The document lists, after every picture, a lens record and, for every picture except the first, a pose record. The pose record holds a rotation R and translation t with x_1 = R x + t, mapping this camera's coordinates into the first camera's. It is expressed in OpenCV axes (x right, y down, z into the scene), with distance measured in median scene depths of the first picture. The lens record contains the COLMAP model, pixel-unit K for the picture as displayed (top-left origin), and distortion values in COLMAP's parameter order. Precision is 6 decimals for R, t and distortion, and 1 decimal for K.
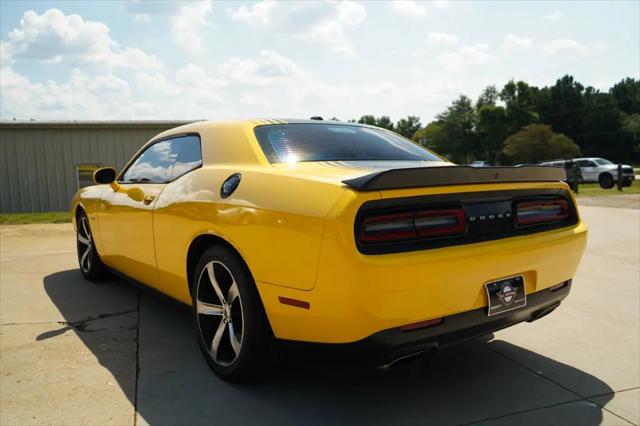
lens RADIAL K [[543.3, 0, 305.5], [0, 543.3, 215.7], [0, 0, 1]] dist [-0.014376, 0.004196]
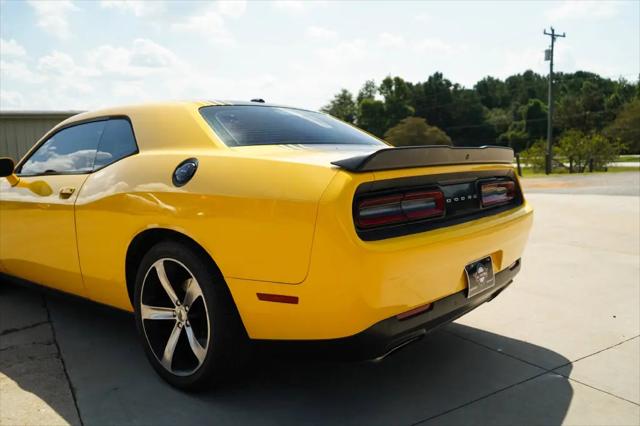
lens RADIAL K [[543.3, 0, 319.1], [0, 543.3, 212.7], [0, 0, 1]] dist [-0.014376, 0.004196]
pose [[0.971526, -0.034929, 0.234345, -0.114218], [0.033366, 0.999387, 0.010632, 0.007123], [-0.234572, -0.002510, 0.972095, 0.074852]]
